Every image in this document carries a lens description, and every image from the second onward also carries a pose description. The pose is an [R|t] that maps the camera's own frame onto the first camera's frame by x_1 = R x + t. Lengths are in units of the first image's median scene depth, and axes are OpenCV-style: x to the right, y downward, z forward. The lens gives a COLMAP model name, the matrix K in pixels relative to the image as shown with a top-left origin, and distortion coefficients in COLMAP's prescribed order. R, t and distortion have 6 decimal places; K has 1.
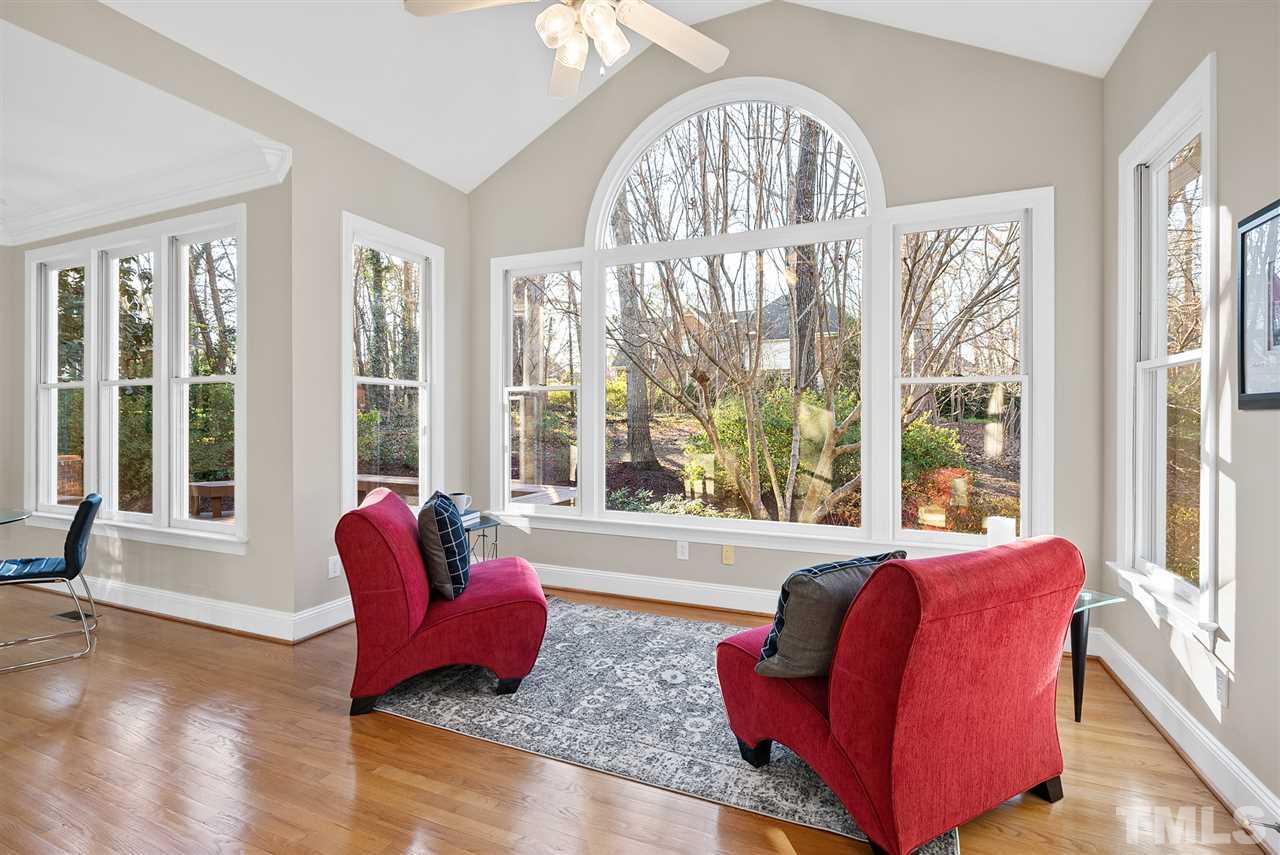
lens RADIAL K [[596.9, 0, 635.0], [0, 596.9, 426.1], [0, 0, 1]] dist [-0.001222, -0.000521]
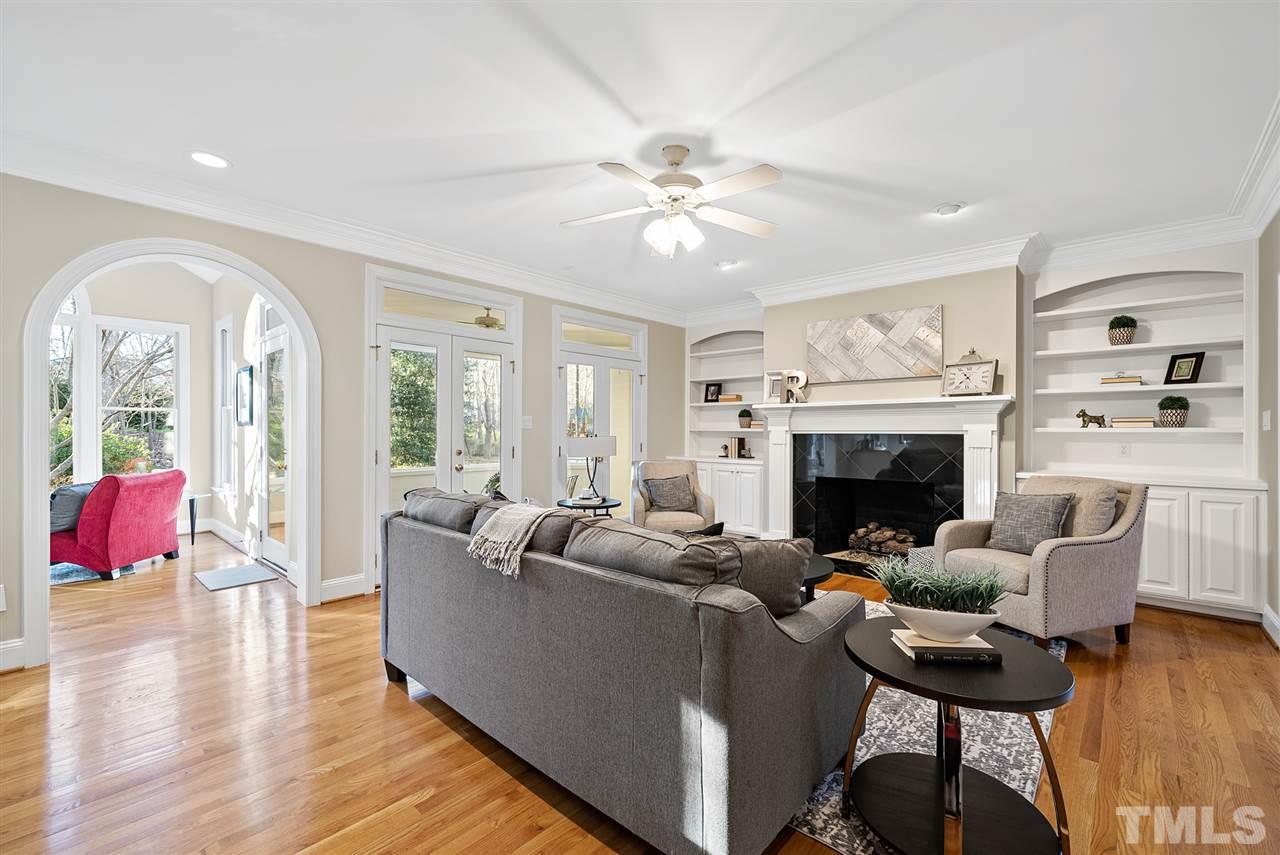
lens RADIAL K [[538.7, 0, 646.3], [0, 538.7, 428.1], [0, 0, 1]] dist [-0.001293, -0.000310]
pose [[0.327670, 0.002151, 0.944790, -0.823451], [0.013611, 0.999883, -0.006997, 0.026500], [-0.944694, 0.015152, 0.327602, -1.632100]]
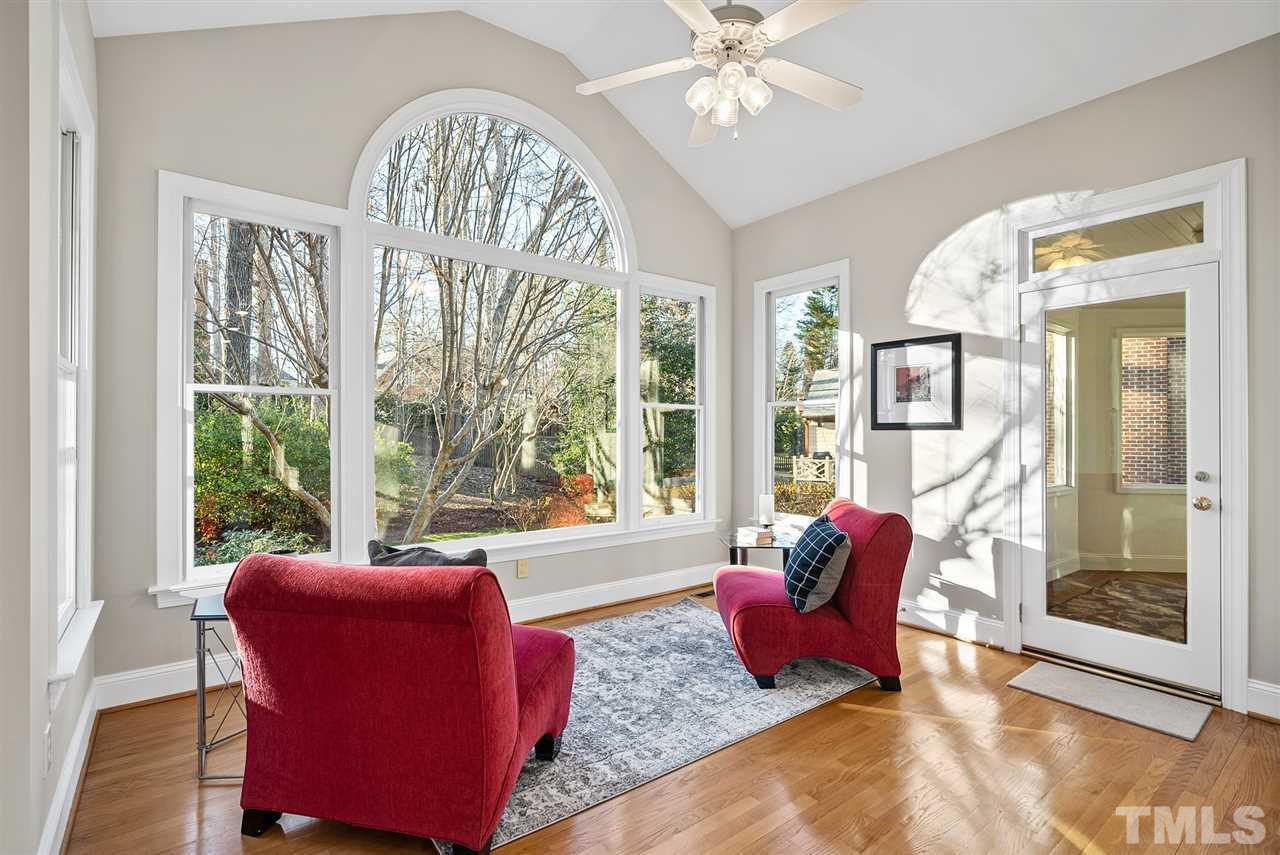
lens RADIAL K [[596.9, 0, 635.0], [0, 596.9, 426.1], [0, 0, 1]] dist [-0.001222, -0.000521]
pose [[0.496826, 0.002052, 0.867848, -1.026927], [0.014941, 0.999829, -0.010917, -0.022592], [-0.867722, 0.018390, 0.496710, 0.516312]]
